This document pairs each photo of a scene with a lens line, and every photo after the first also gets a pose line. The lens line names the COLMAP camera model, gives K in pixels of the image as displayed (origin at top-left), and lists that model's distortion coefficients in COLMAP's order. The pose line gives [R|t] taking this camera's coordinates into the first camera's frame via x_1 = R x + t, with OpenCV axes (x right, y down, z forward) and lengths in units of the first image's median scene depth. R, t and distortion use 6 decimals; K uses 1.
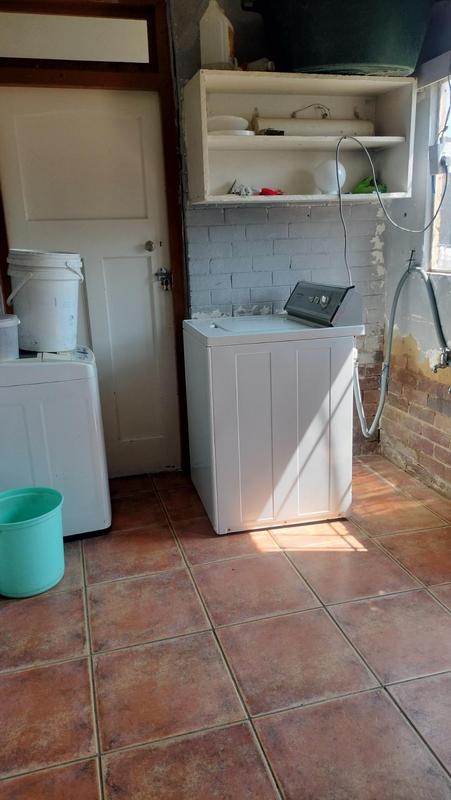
lens RADIAL K [[600.6, 0, 225.5], [0, 600.6, 400.0], [0, 0, 1]] dist [0.073124, -0.099648]
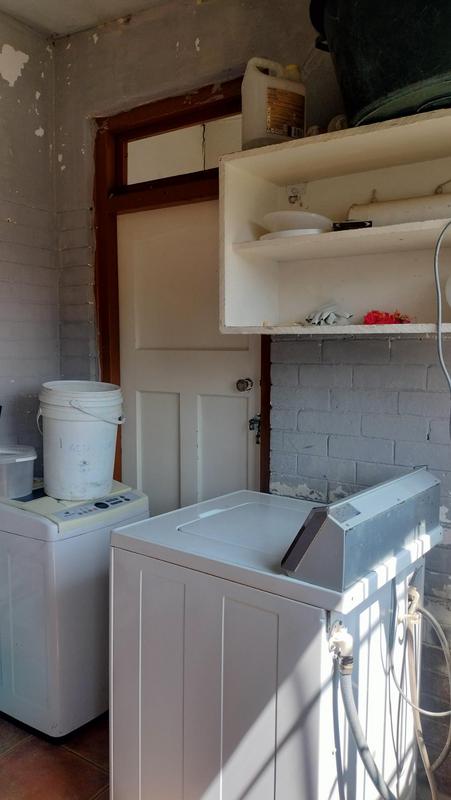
lens RADIAL K [[587.7, 0, 225.1], [0, 587.7, 412.1], [0, 0, 1]] dist [0.073836, -0.076102]
pose [[0.651387, 0.120306, -0.749147, 0.426640], [-0.221090, 0.974599, -0.035727, -0.192075], [0.725819, 0.188901, 0.661440, 0.504363]]
